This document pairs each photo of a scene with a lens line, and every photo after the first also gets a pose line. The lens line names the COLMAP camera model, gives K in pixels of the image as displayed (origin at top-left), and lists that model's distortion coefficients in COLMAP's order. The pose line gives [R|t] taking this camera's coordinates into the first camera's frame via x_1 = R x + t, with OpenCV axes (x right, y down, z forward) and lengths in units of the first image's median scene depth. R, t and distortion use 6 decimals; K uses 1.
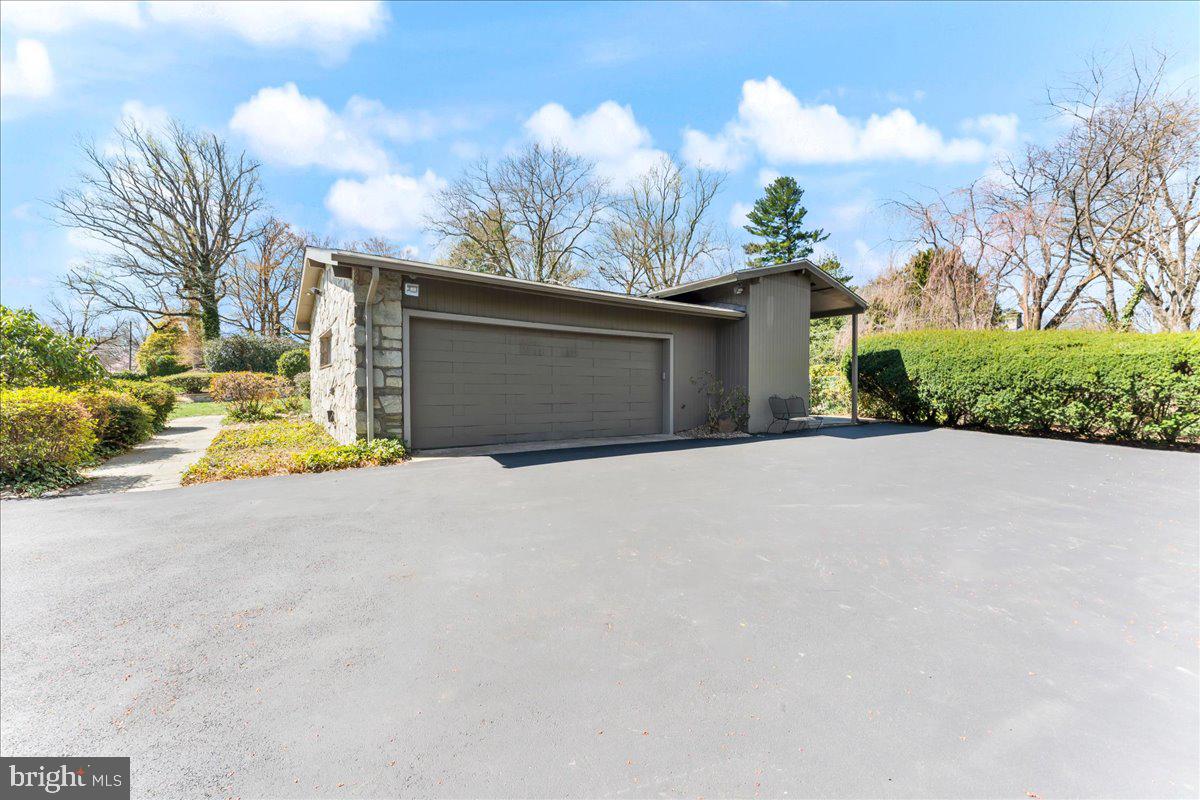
lens RADIAL K [[472.5, 0, 602.0], [0, 472.5, 401.9], [0, 0, 1]] dist [0.002120, 0.000181]
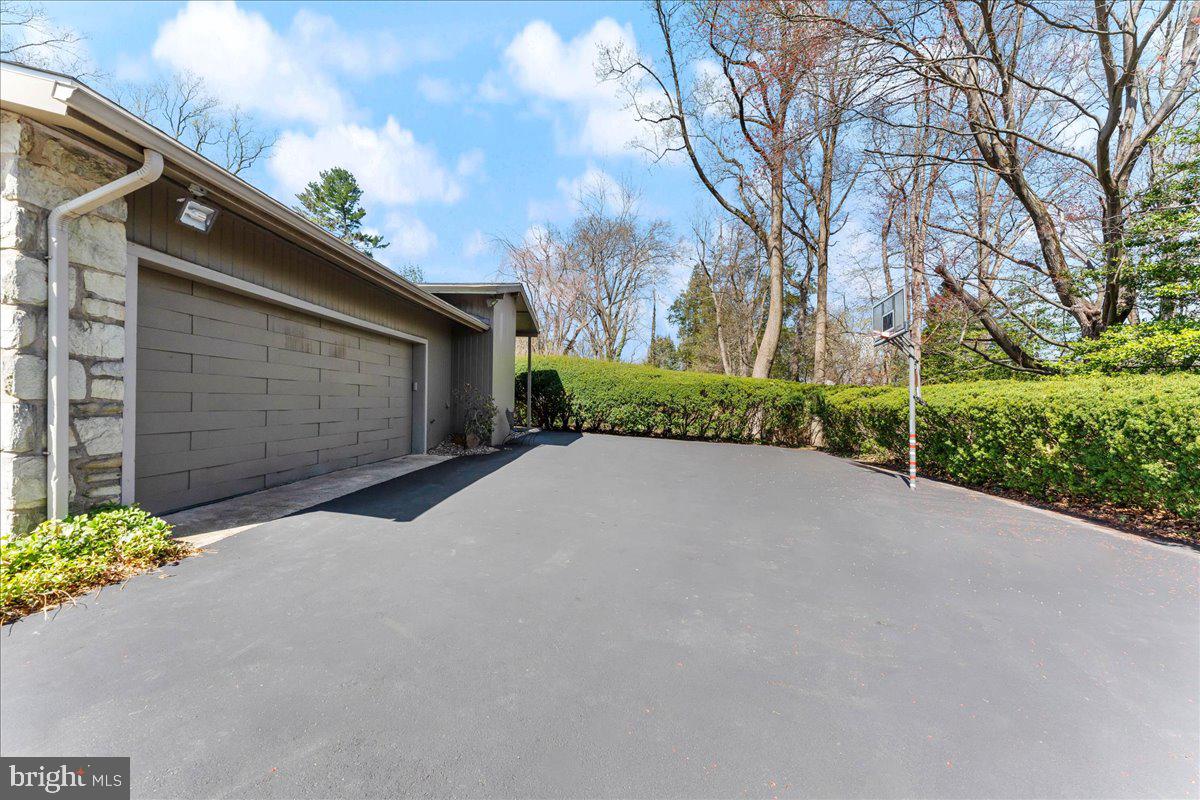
lens RADIAL K [[472.5, 0, 602.0], [0, 472.5, 401.9], [0, 0, 1]] dist [0.002120, 0.000181]
pose [[0.610815, 0.010460, 0.791705, -0.315818], [-0.000037, 0.999913, -0.013182, -0.014262], [-0.791774, 0.008023, 0.610762, 0.191438]]
